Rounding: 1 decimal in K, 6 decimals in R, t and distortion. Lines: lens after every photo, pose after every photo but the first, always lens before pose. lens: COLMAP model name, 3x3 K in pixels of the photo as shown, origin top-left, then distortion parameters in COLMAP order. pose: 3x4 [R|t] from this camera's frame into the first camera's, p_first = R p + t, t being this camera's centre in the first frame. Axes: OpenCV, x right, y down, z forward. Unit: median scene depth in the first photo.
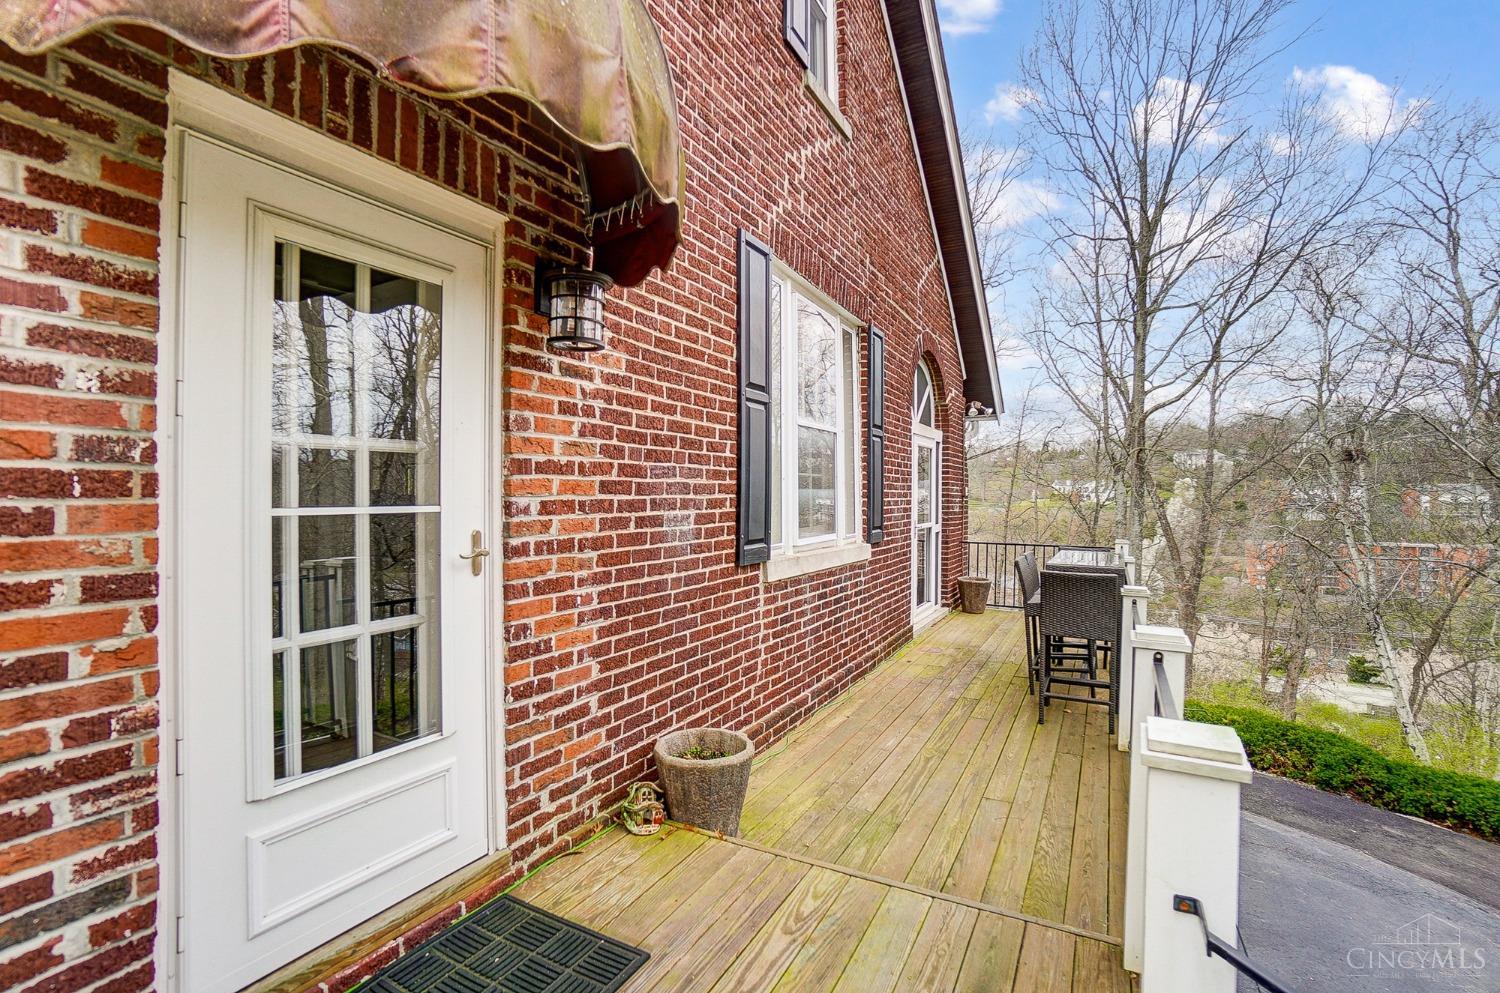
lens RADIAL K [[703.9, 0, 750.0], [0, 703.9, 496.5], [0, 0, 1]] dist [-0.020338, 0.000581]
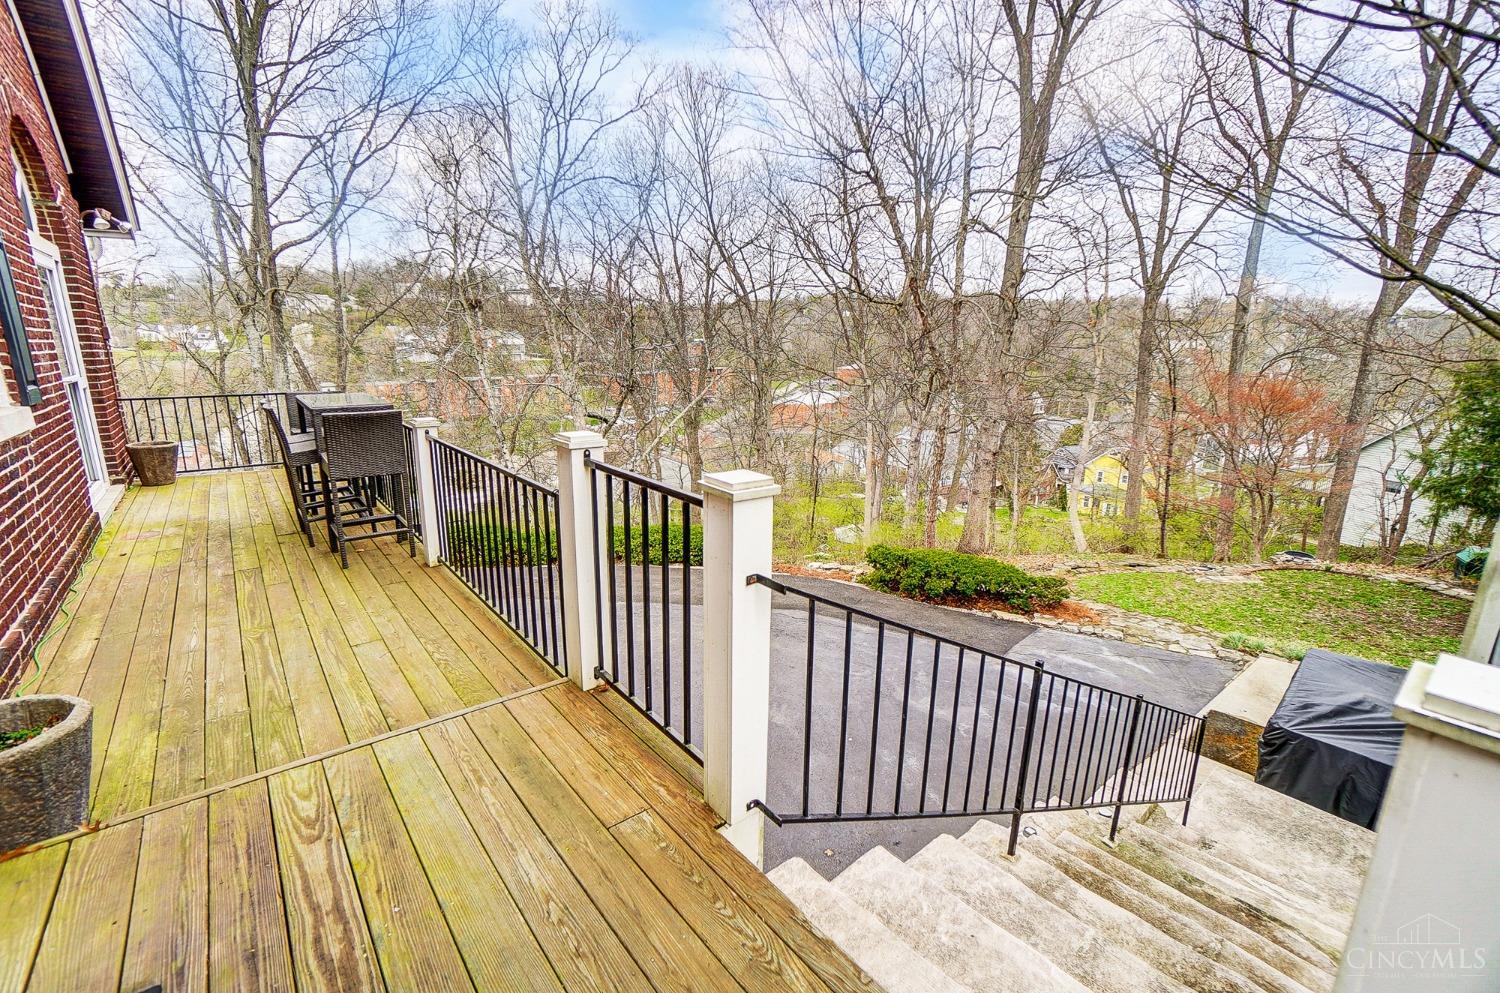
lens RADIAL K [[671.8, 0, 750.0], [0, 671.8, 496.5], [0, 0, 1]] dist [-0.001491, 0.000717]
pose [[0.417726, -0.213034, 0.883245, -0.096627], [0.010415, 0.973182, 0.229800, 0.006447], [-0.908513, -0.086794, 0.408743, 0.054505]]
